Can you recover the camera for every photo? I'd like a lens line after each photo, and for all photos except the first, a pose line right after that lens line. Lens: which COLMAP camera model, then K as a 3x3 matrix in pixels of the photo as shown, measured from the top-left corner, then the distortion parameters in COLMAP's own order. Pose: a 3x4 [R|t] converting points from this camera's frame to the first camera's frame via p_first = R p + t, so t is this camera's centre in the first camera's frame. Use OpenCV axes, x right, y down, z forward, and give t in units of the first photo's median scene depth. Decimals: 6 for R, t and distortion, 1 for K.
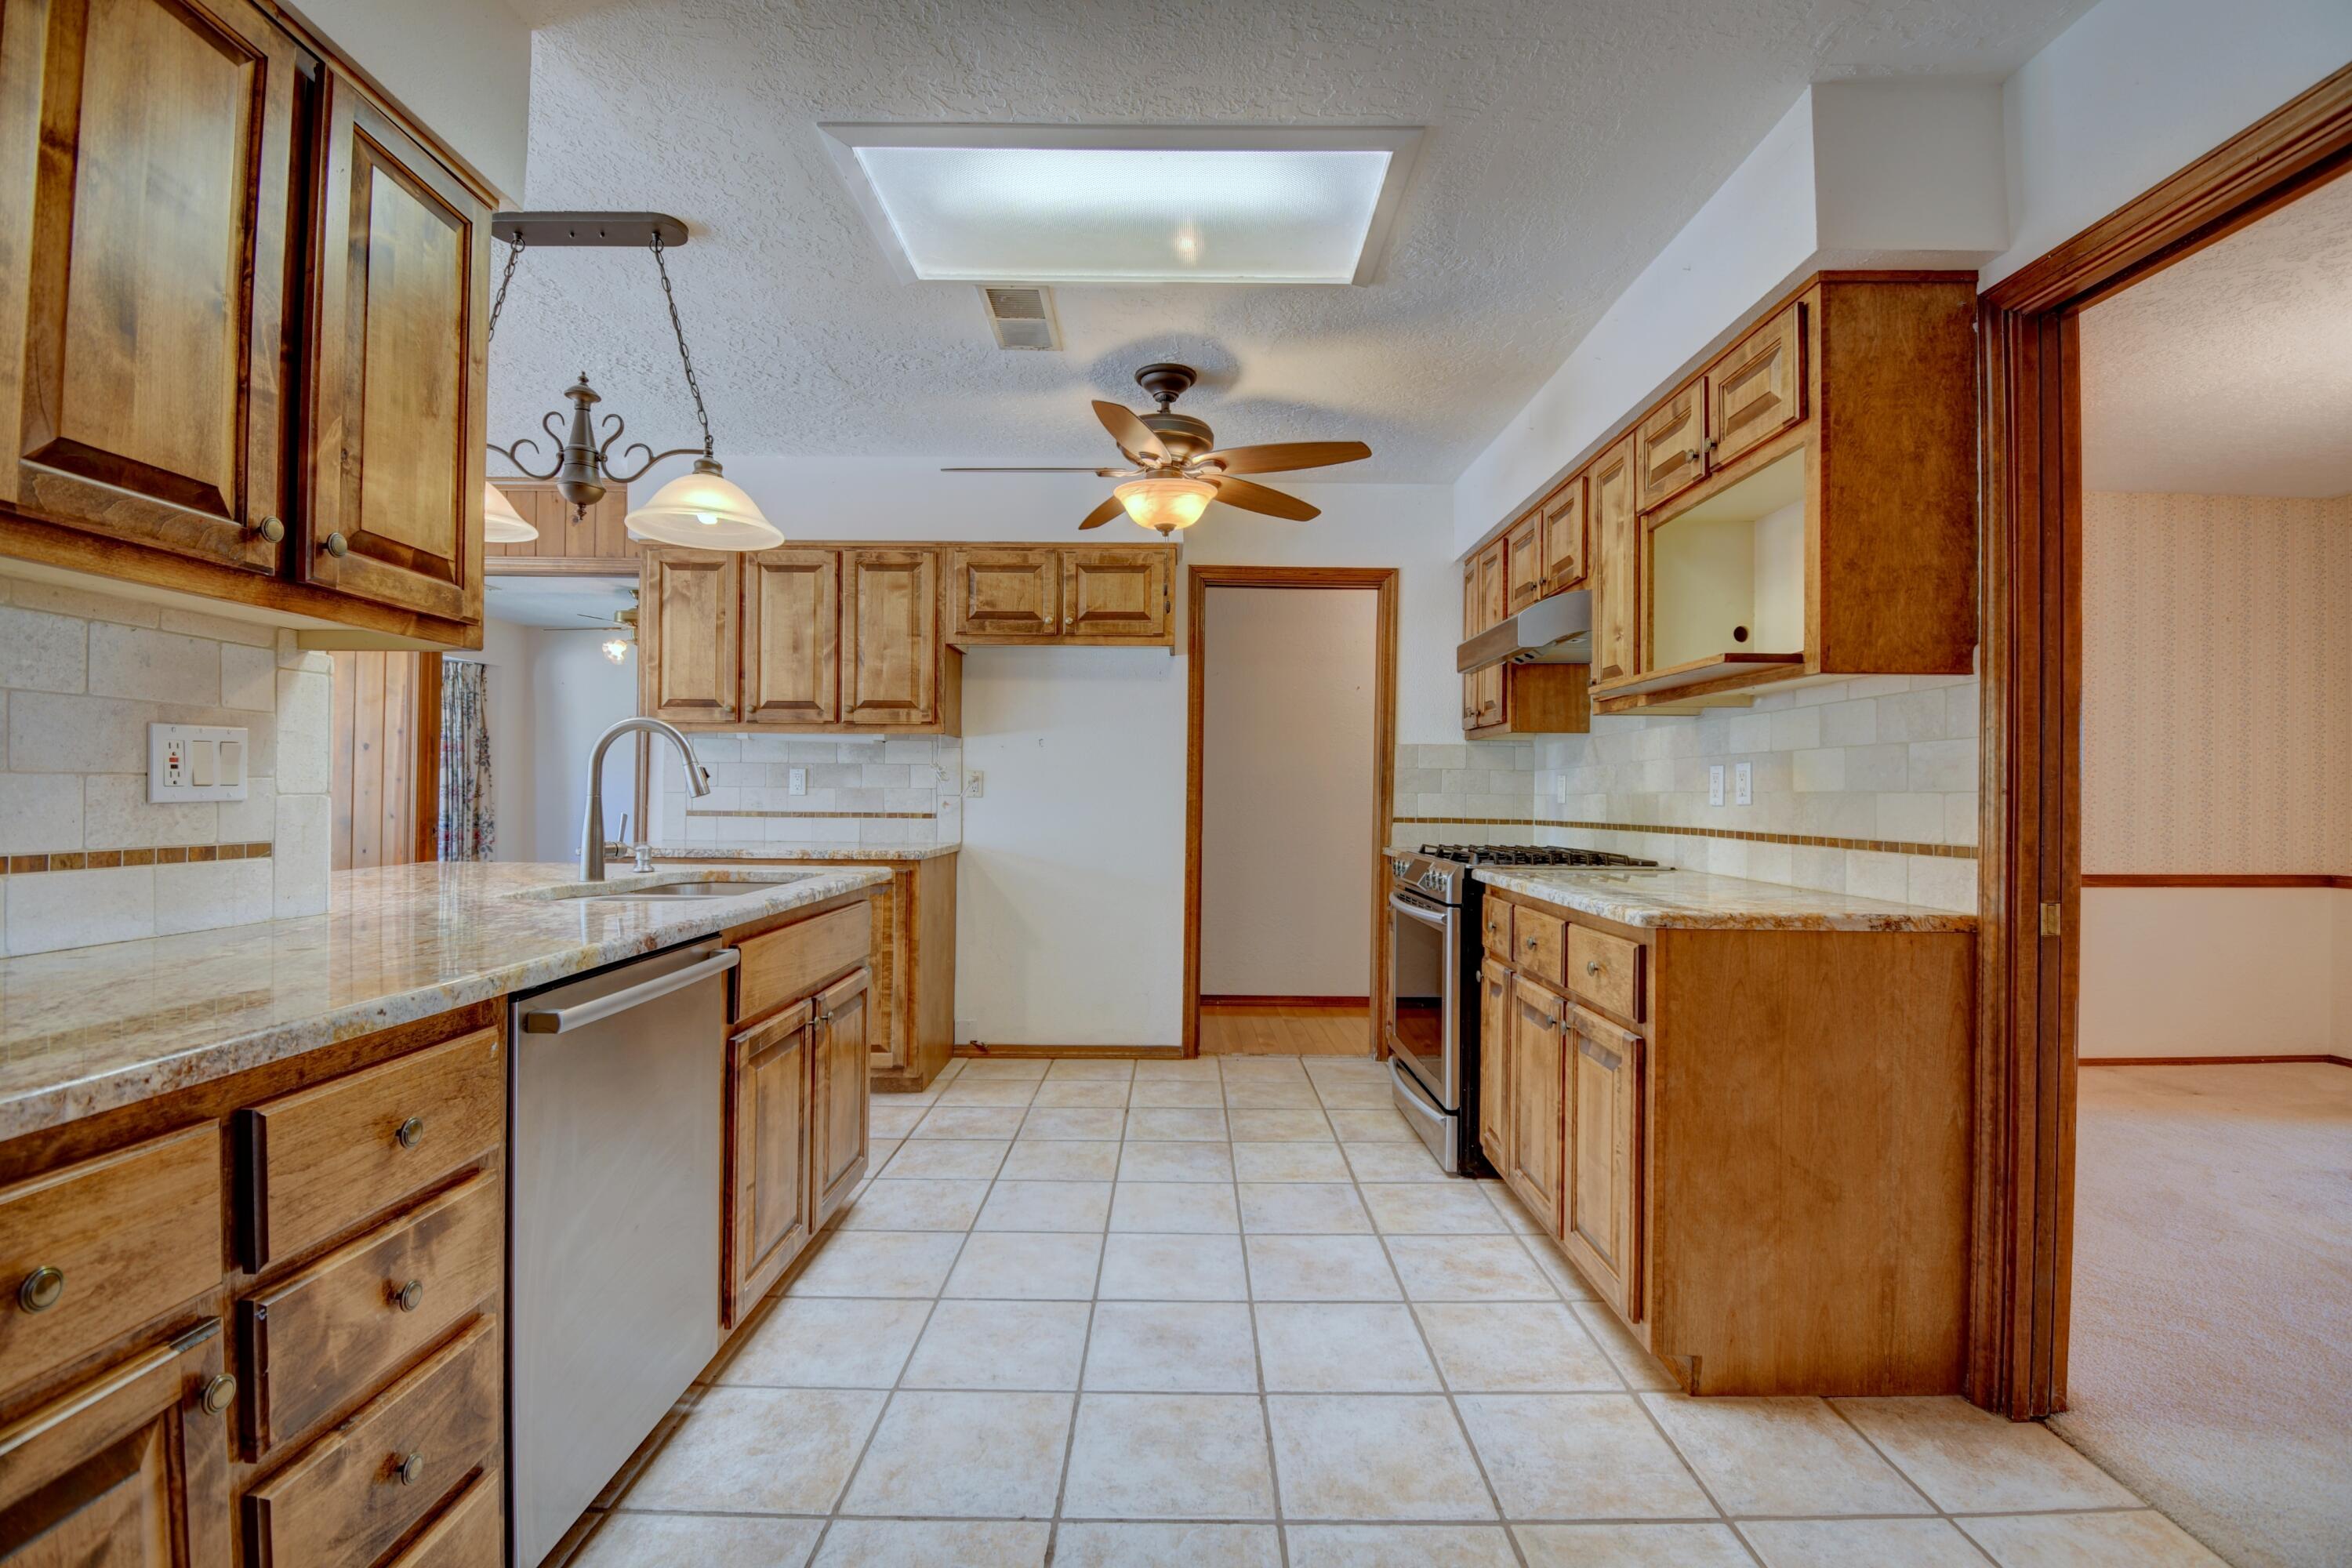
lens RADIAL K [[1036.2, 0, 1178.9], [0, 1036.2, 788.7], [0, 0, 1]] dist [0.002508, -0.000052]
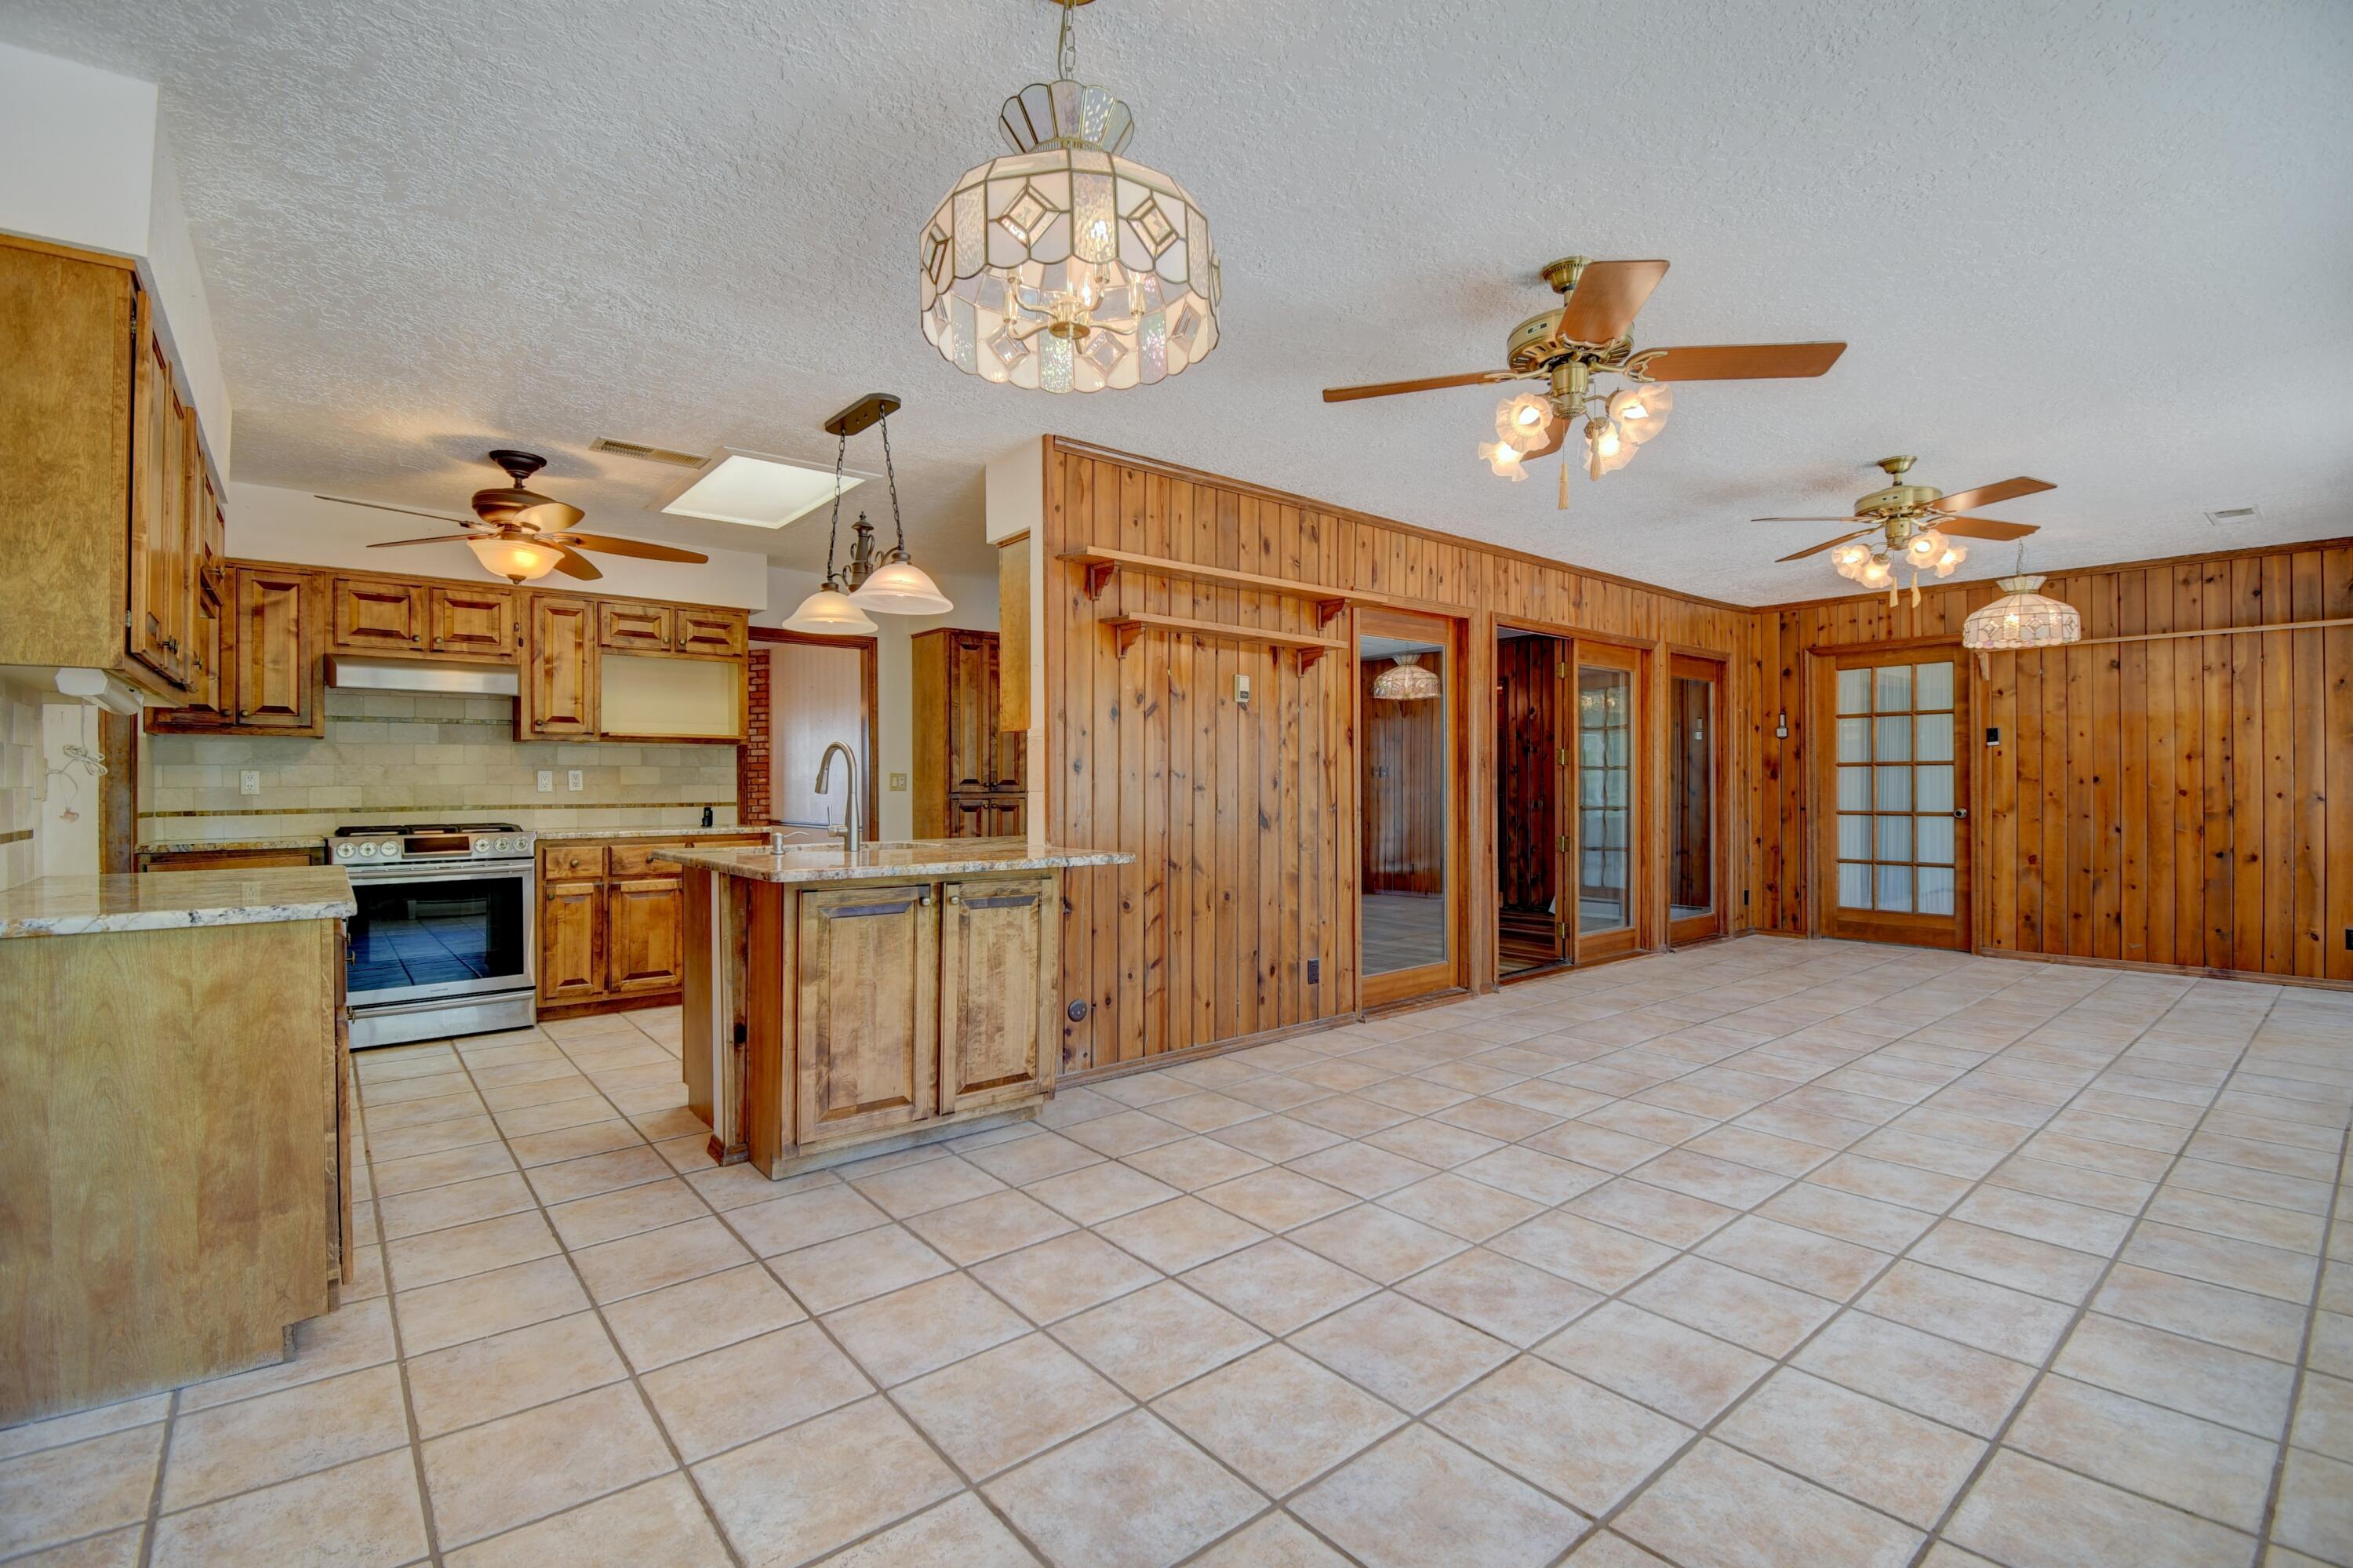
lens RADIAL K [[1038.9, 0, 1180.2], [0, 1038.9, 786.6], [0, 0, 1]] dist [0.014227, -0.022557]
pose [[-0.633830, -0.009188, 0.773418, -1.186424], [-0.005569, 0.999958, 0.007316, -0.009459], [-0.773452, 0.000330, -0.633854, 0.930646]]
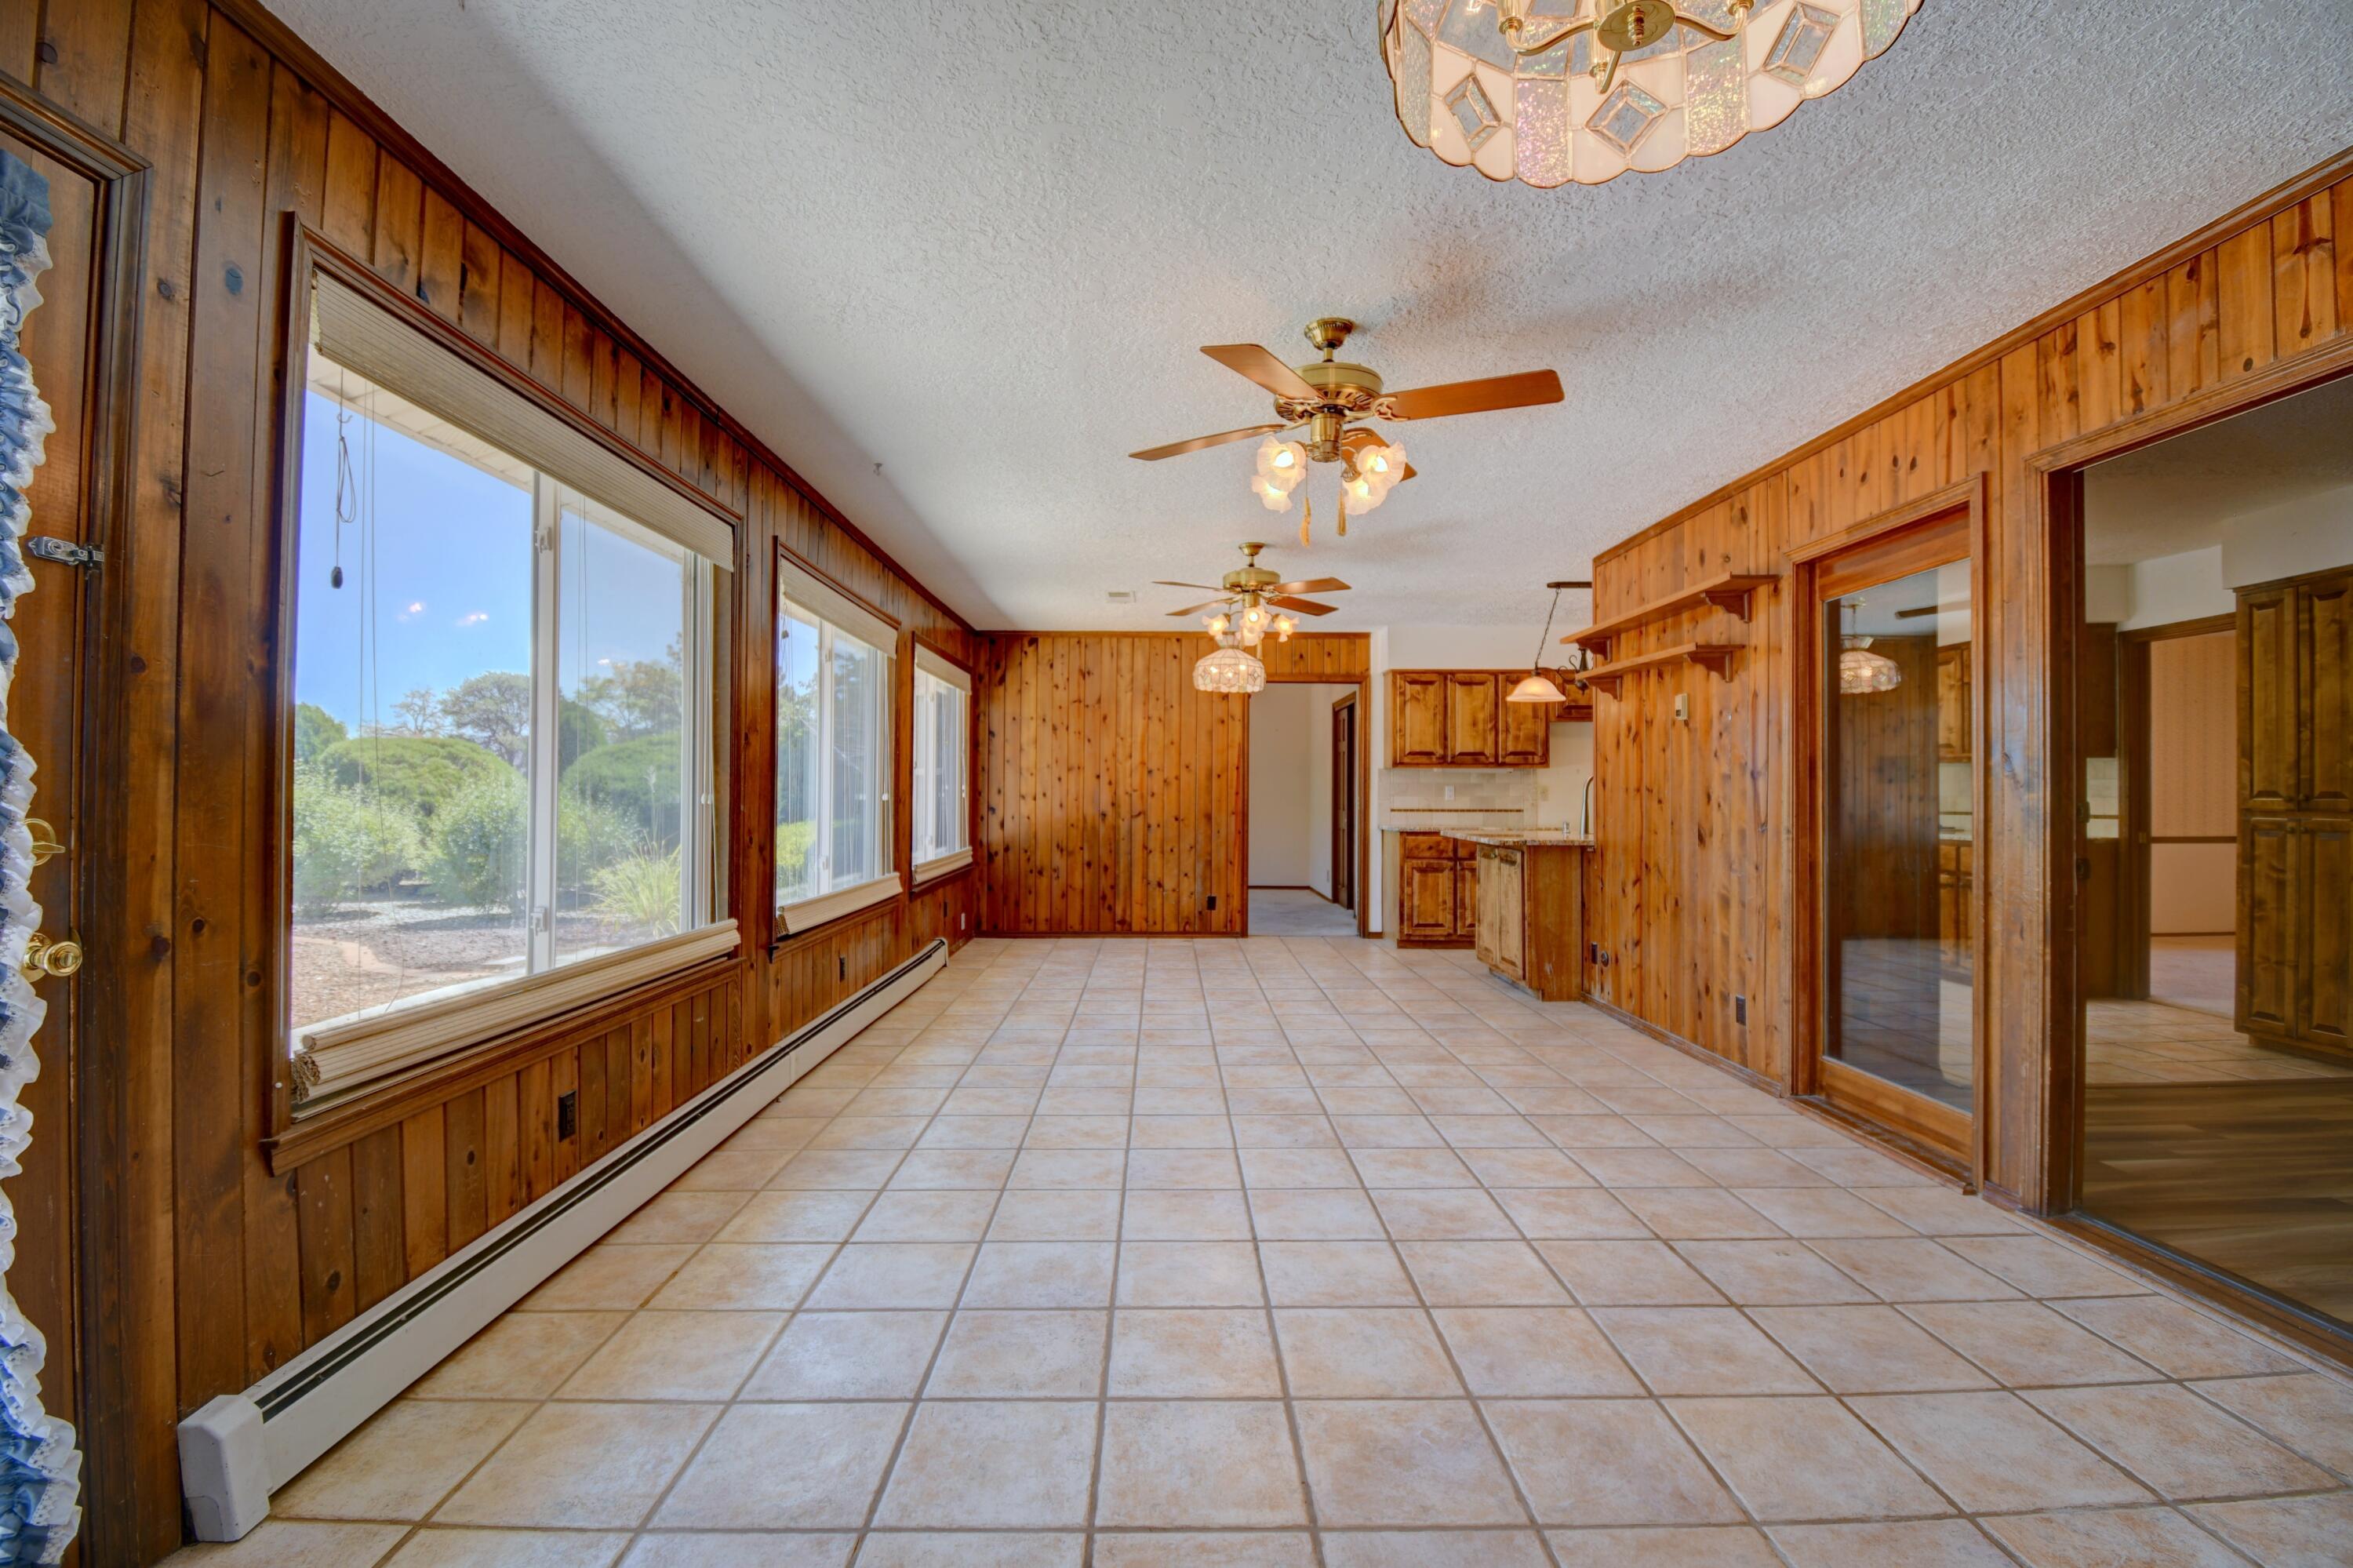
lens RADIAL K [[1072.4, 0, 1179.1], [0, 1072.4, 786.3], [0, 0, 1]] dist [0.010207, -0.000230]
pose [[0.999860, -0.007913, 0.014757, -0.950950], [0.007970, 0.999961, -0.003808, -0.017190], [-0.014727, 0.003925, 0.999884, -0.998088]]
